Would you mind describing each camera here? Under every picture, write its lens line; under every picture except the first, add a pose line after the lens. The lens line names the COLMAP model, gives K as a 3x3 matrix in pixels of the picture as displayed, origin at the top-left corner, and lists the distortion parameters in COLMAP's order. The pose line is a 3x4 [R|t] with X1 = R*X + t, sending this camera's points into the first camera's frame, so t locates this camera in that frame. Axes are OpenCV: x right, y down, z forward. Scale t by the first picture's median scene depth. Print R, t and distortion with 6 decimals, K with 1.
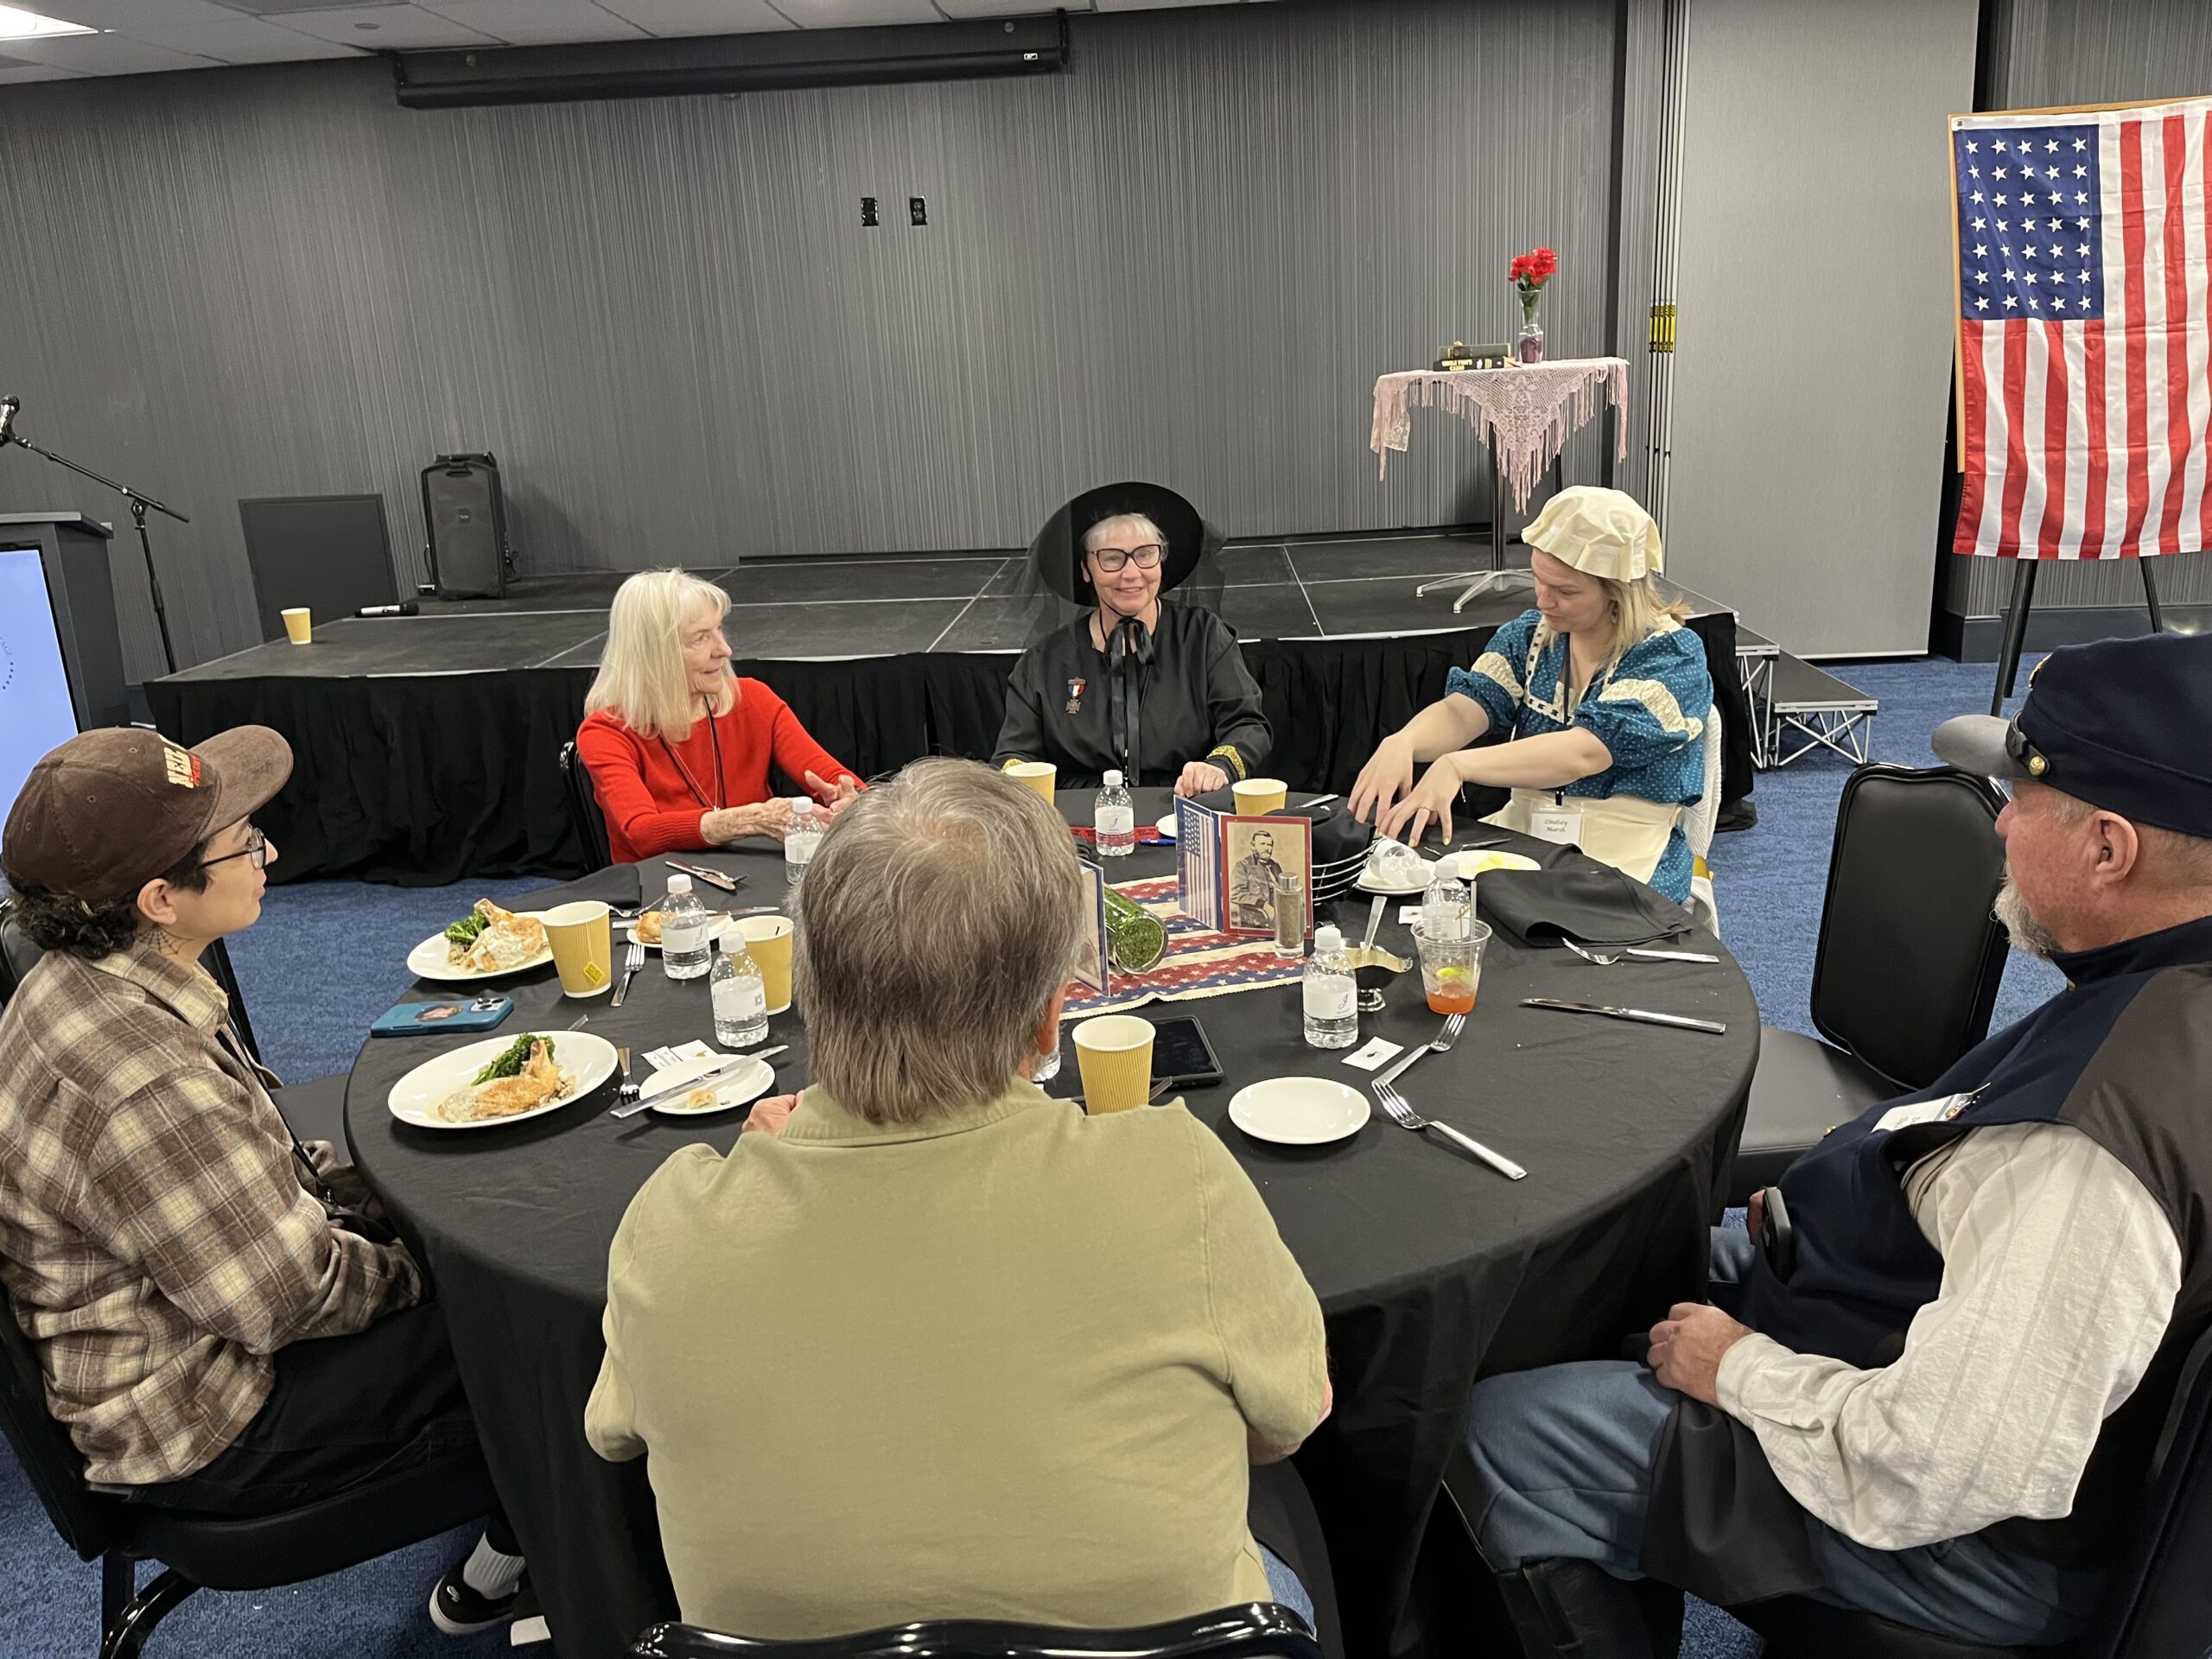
lens RADIAL K [[1720.1, 0, 1110.8], [0, 1720.1, 721.8], [0, 0, 1]] dist [0.060923, -0.100760]
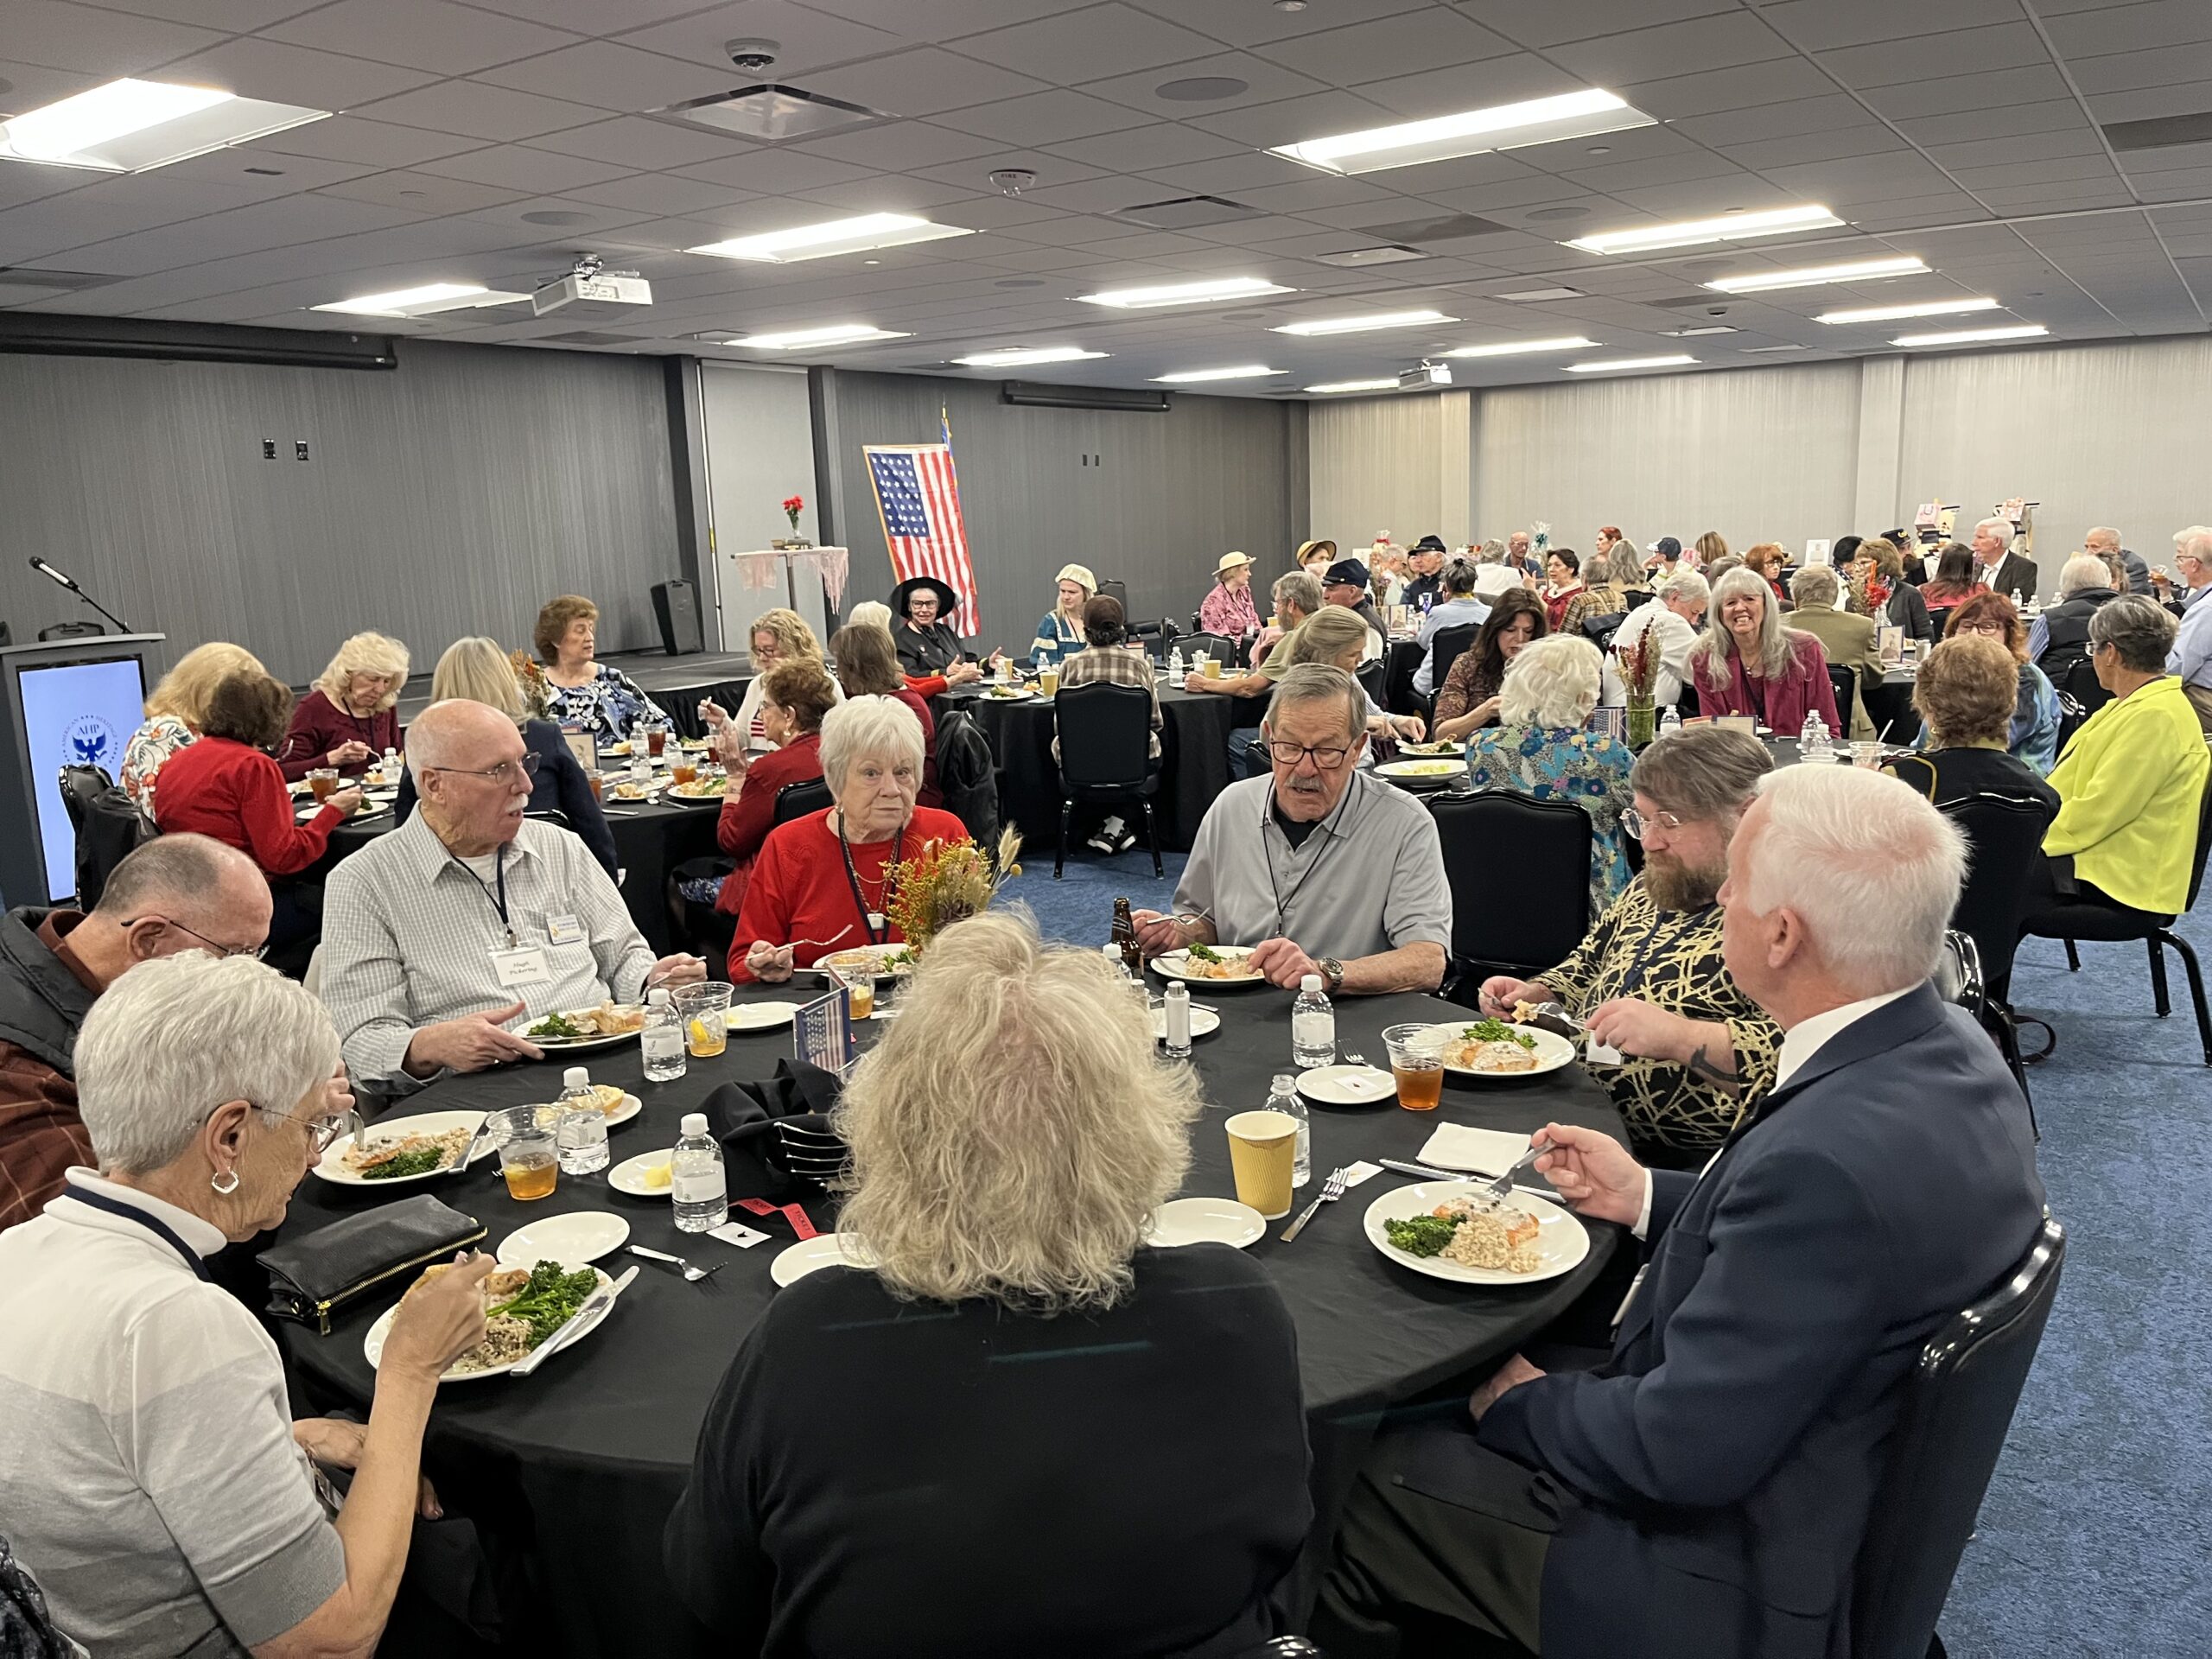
lens RADIAL K [[1685.3, 0, 1092.2], [0, 1685.3, 833.8], [0, 0, 1]] dist [0.051956, -0.092885]
pose [[0.534612, -0.126801, 0.835531, -1.251878], [0.192267, 0.981002, 0.025856, 0.141428], [-0.822936, 0.146822, 0.548835, -0.362682]]
